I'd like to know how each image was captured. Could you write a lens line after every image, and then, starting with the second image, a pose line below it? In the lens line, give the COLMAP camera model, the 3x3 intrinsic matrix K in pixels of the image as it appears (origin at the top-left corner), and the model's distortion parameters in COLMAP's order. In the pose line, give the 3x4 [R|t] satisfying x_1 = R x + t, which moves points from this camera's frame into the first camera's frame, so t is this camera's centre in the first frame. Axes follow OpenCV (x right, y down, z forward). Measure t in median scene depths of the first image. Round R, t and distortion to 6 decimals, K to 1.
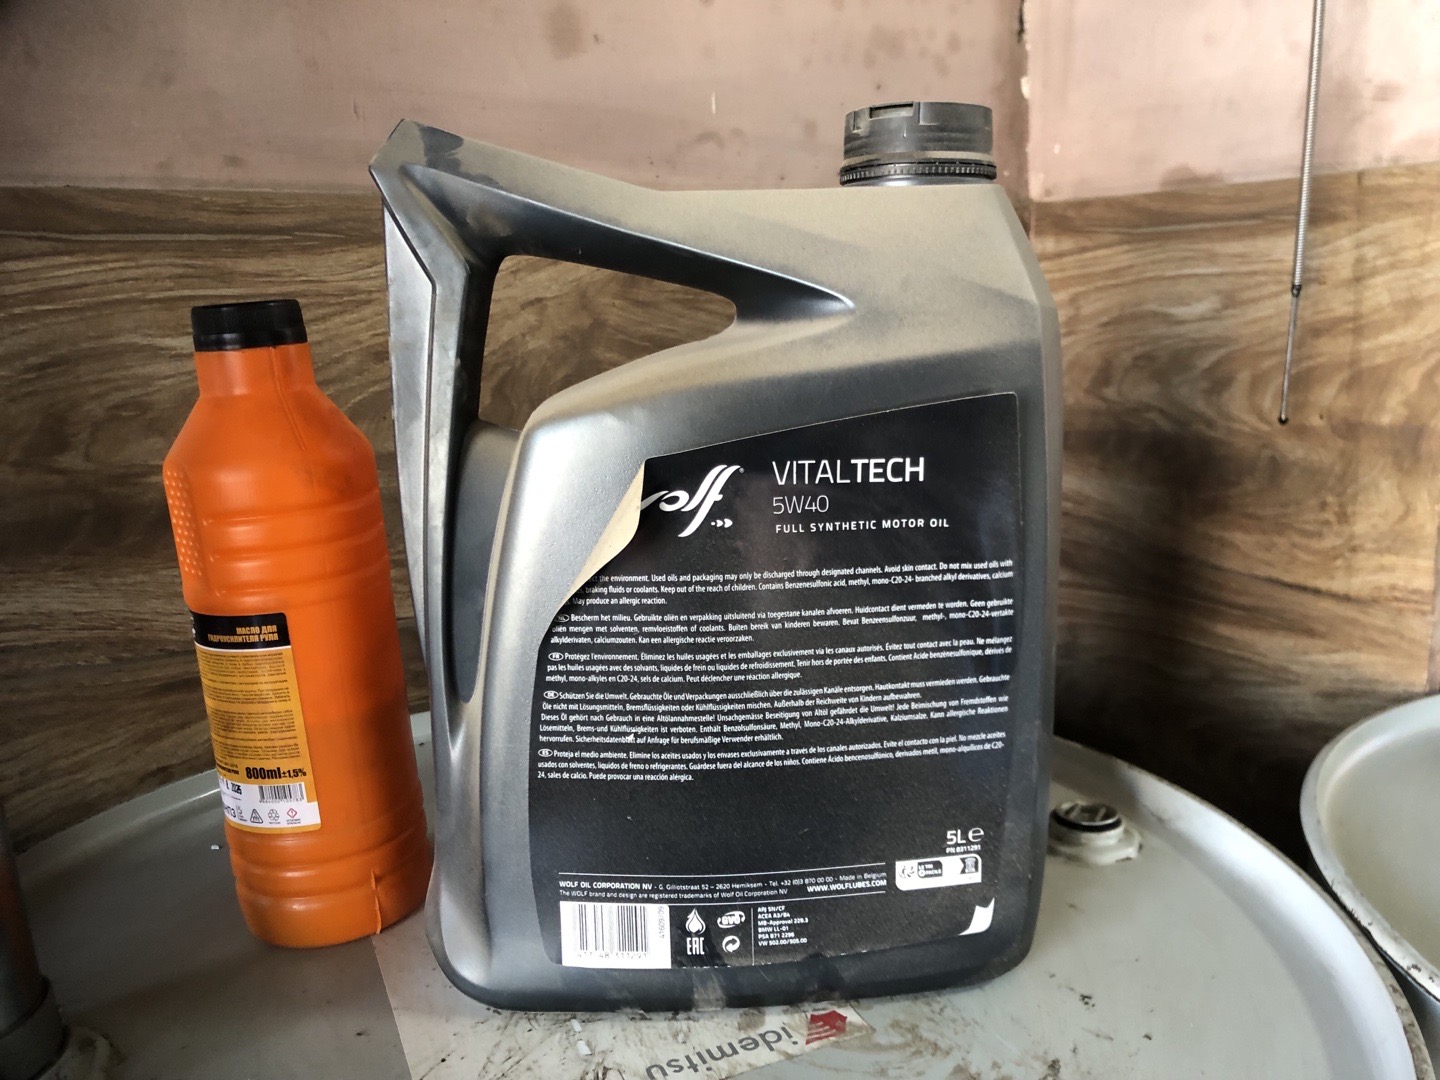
lens RADIAL K [[1099.0, 0, 804.9], [0, 1099.0, 515.2], [0, 0, 1]] dist [0.022417, -0.001102]
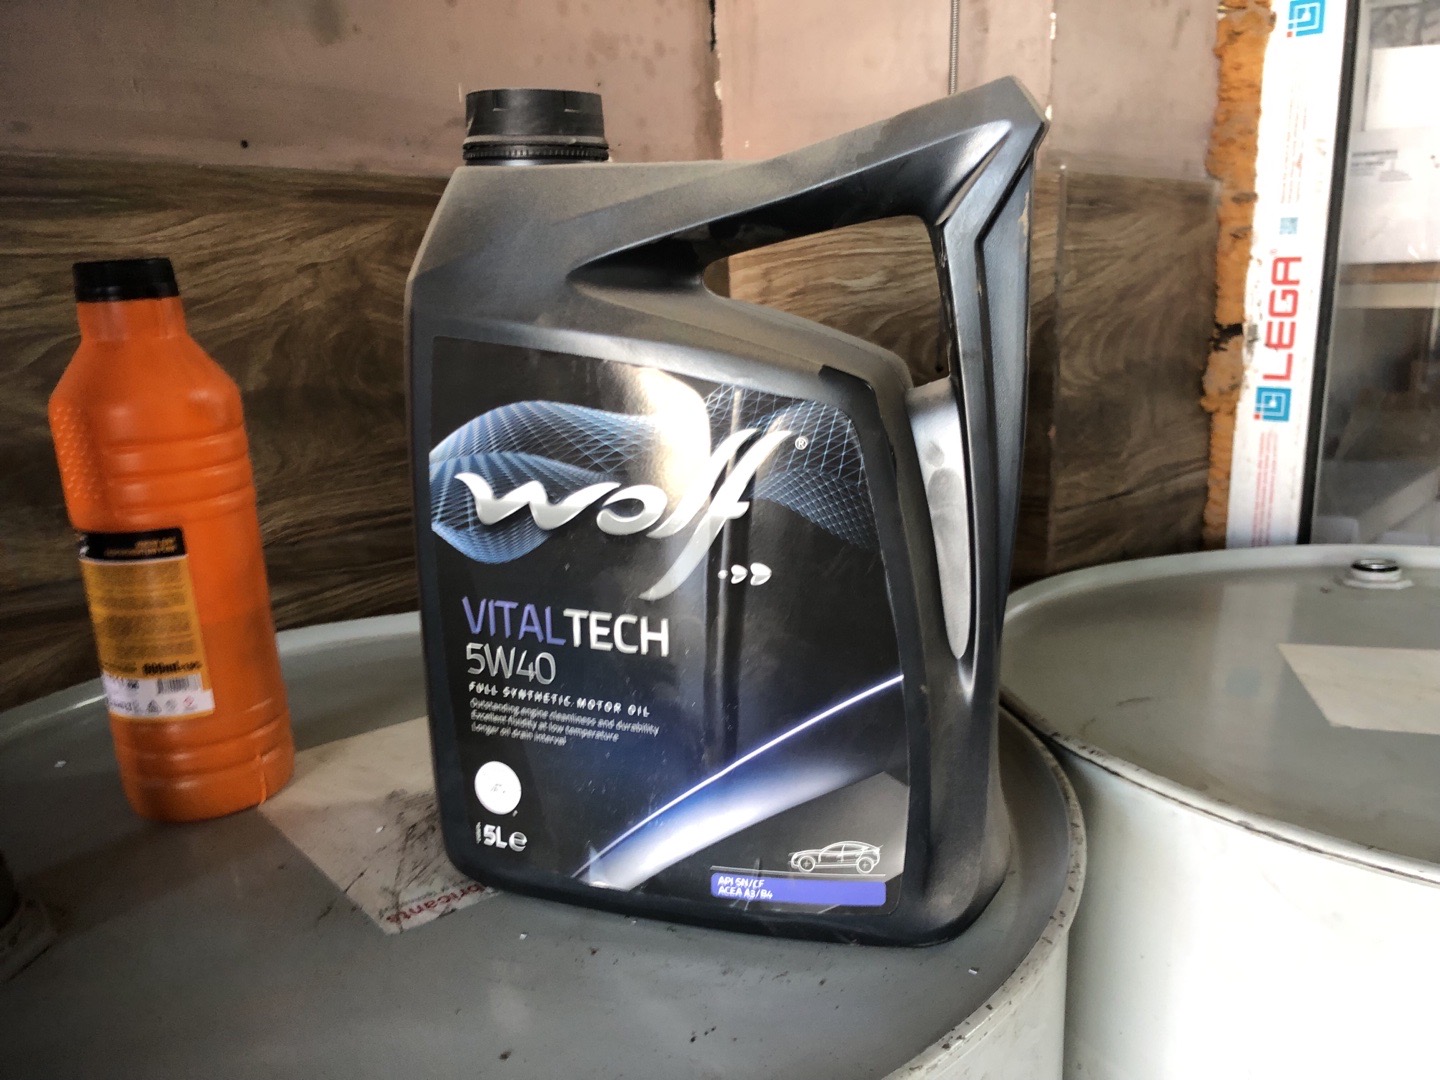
lens RADIAL K [[1192.8, 0, 692.0], [0, 1192.8, 541.9], [0, 0, 1]] dist [0.011204, 0.004565]
pose [[0.966160, -0.043182, 0.254304, -0.206191], [0.039024, 0.999010, 0.021377, 0.074770], [-0.254975, -0.010729, 0.966888, -0.268134]]
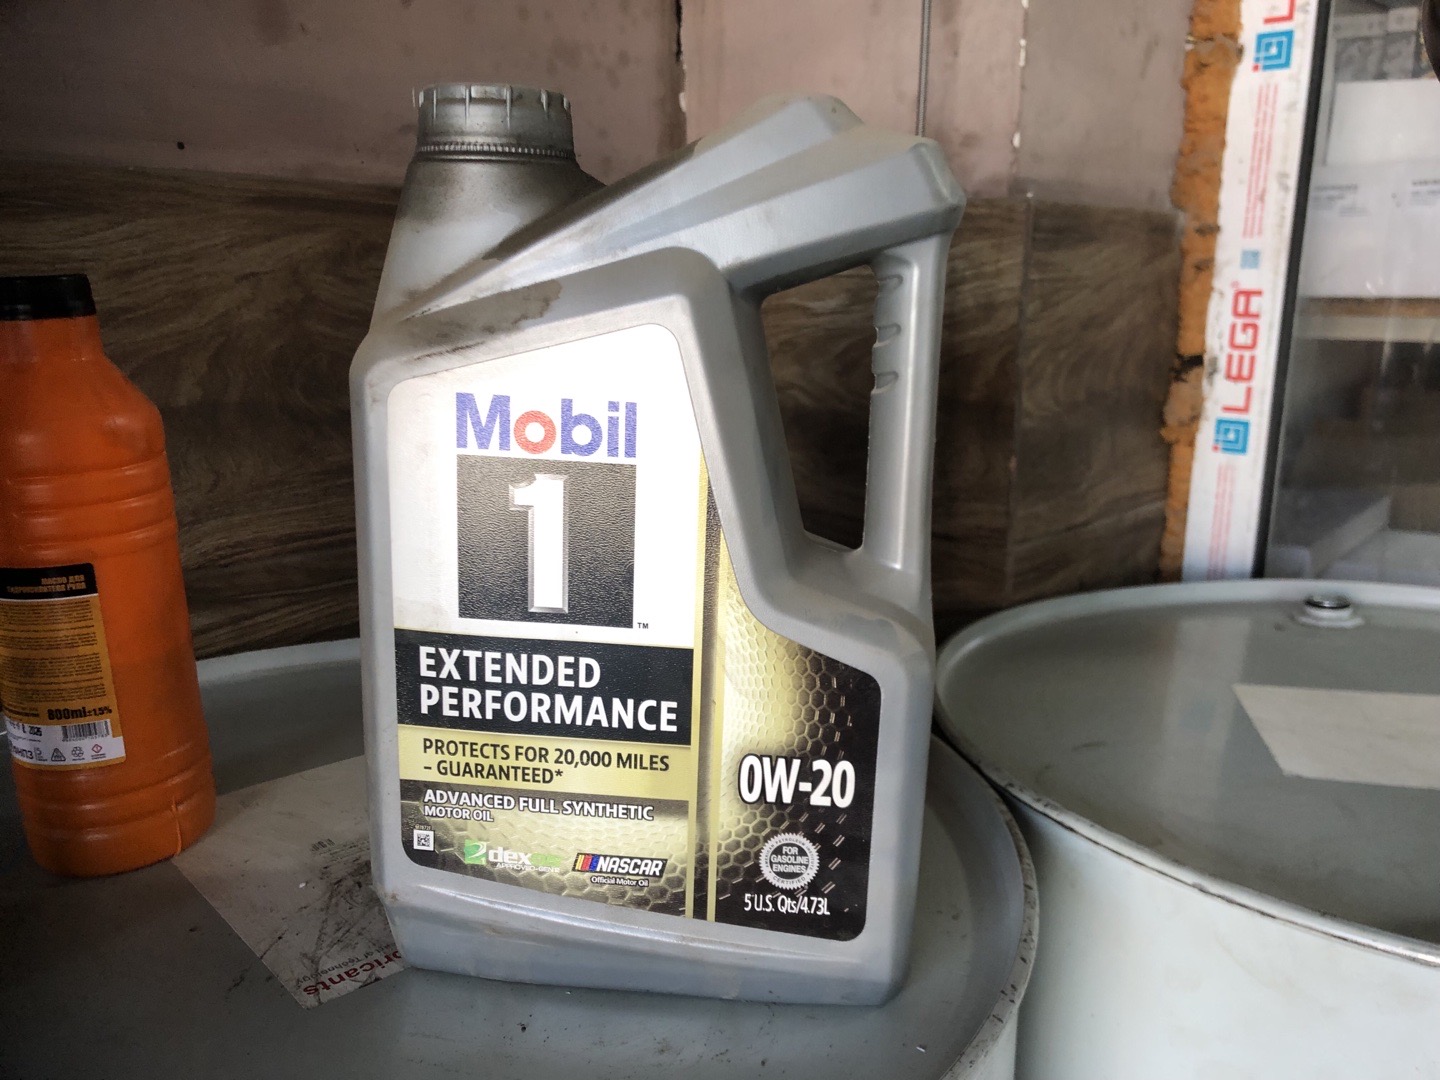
lens RADIAL K [[1180.0, 0, 708.6], [0, 1180.0, 527.0], [0, 0, 1]] dist [0.012109, 0.005645]
pose [[0.954653, -0.022794, 0.296845, -0.179840], [0.016105, 0.999559, 0.024959, 0.025450], [-0.297283, -0.019047, 0.954599, -0.221464]]
